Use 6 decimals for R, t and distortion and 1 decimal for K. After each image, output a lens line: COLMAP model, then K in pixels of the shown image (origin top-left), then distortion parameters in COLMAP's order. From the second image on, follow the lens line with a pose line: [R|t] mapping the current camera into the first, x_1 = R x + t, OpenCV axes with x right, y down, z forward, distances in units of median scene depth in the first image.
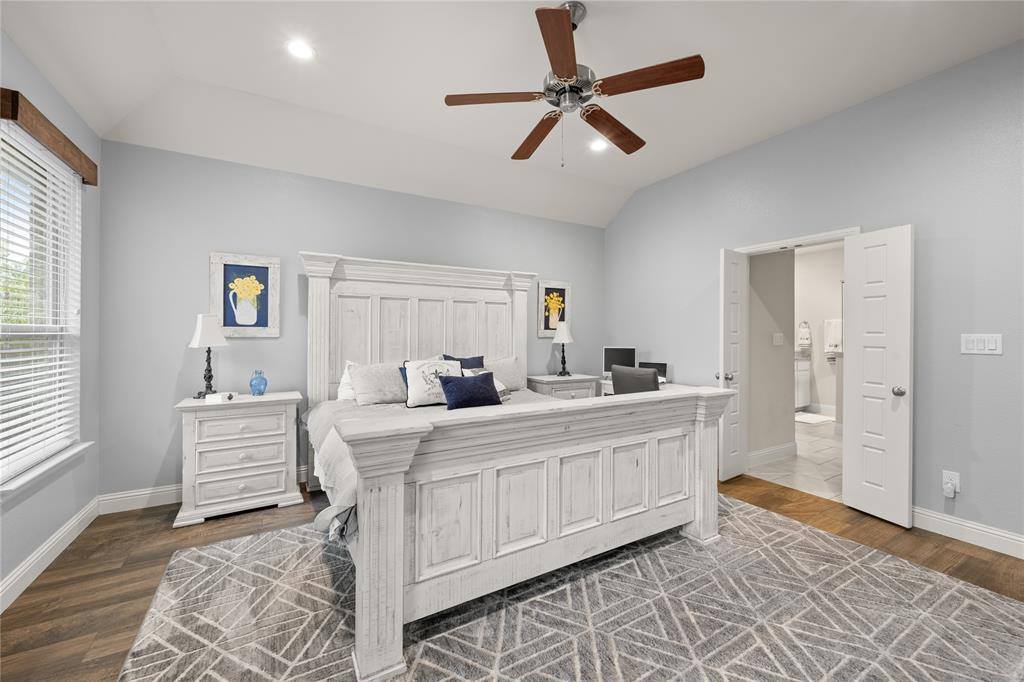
lens RADIAL K [[404.3, 0, 512.7], [0, 404.3, 337.7], [0, 0, 1]] dist [-0.000482, -0.000435]
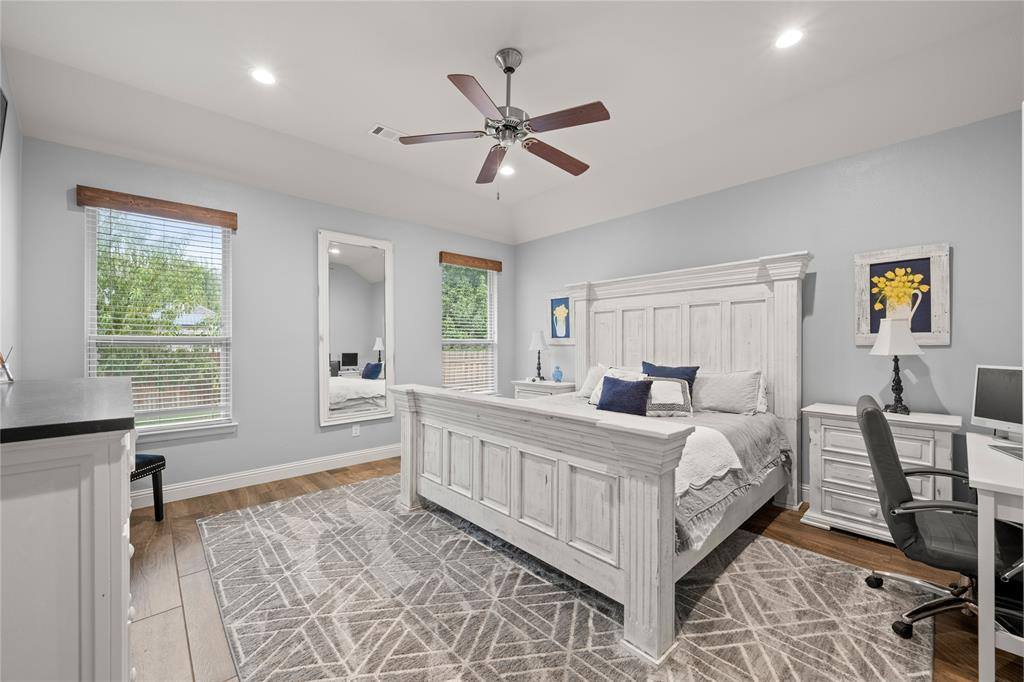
lens RADIAL K [[404.3, 0, 512.1], [0, 404.3, 342.5], [0, 0, 1]] dist [-0.000482, -0.000435]
pose [[0.205610, -0.003788, -0.978627, 0.726367], [-0.003214, 0.999985, -0.004546, -0.001328], [0.978629, 0.004080, 0.205595, 0.441411]]
